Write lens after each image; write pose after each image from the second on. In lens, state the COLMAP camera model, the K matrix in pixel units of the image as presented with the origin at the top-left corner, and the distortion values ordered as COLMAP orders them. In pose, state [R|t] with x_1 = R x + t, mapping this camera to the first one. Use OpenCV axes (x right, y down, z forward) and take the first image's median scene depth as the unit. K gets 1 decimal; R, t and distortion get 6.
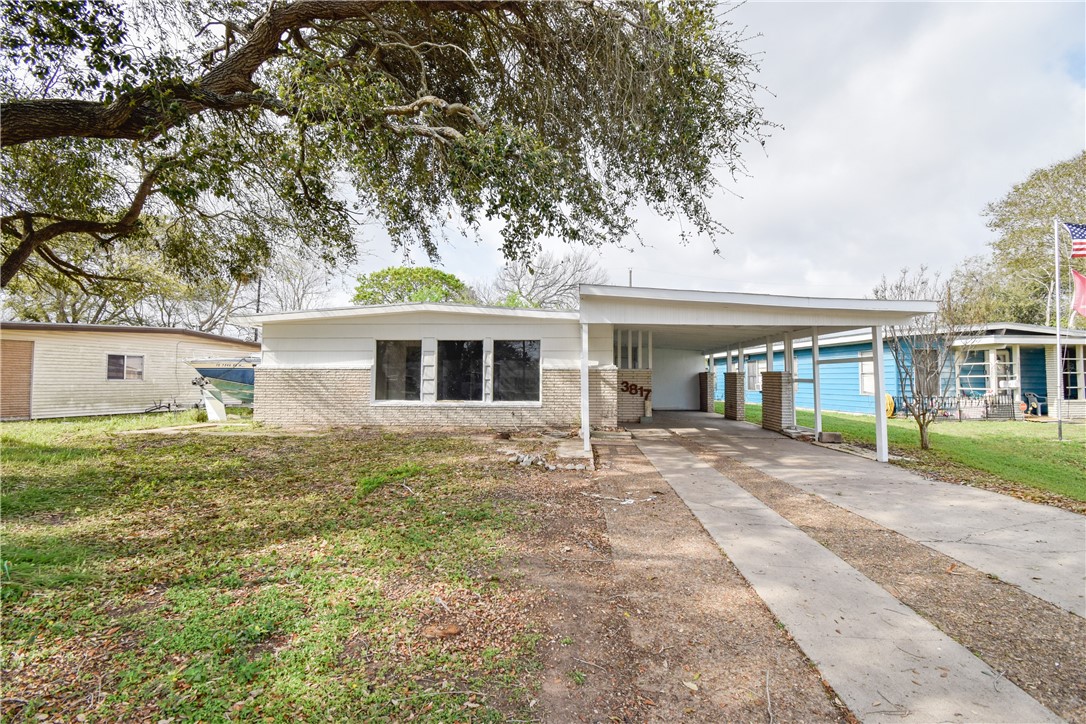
lens RADIAL K [[484.6, 0, 546.9], [0, 484.6, 358.4], [0, 0, 1]] dist [0.020983, -0.023505]
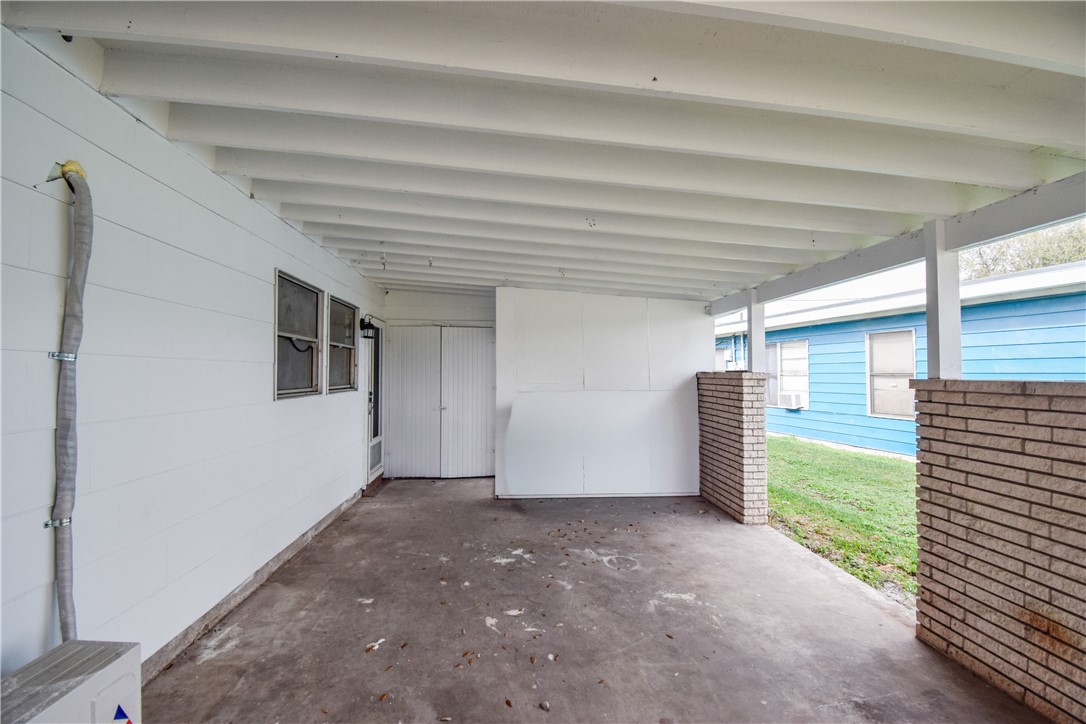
lens RADIAL K [[478.7, 0, 547.7], [0, 478.7, 359.0], [0, 0, 1]] dist [0.021428, -0.025091]
pose [[0.989243, 0.001374, 0.146276, 0.273075], [-0.003659, 0.999875, 0.015352, 0.025993], [-0.146237, -0.015722, 0.989125, 1.110372]]
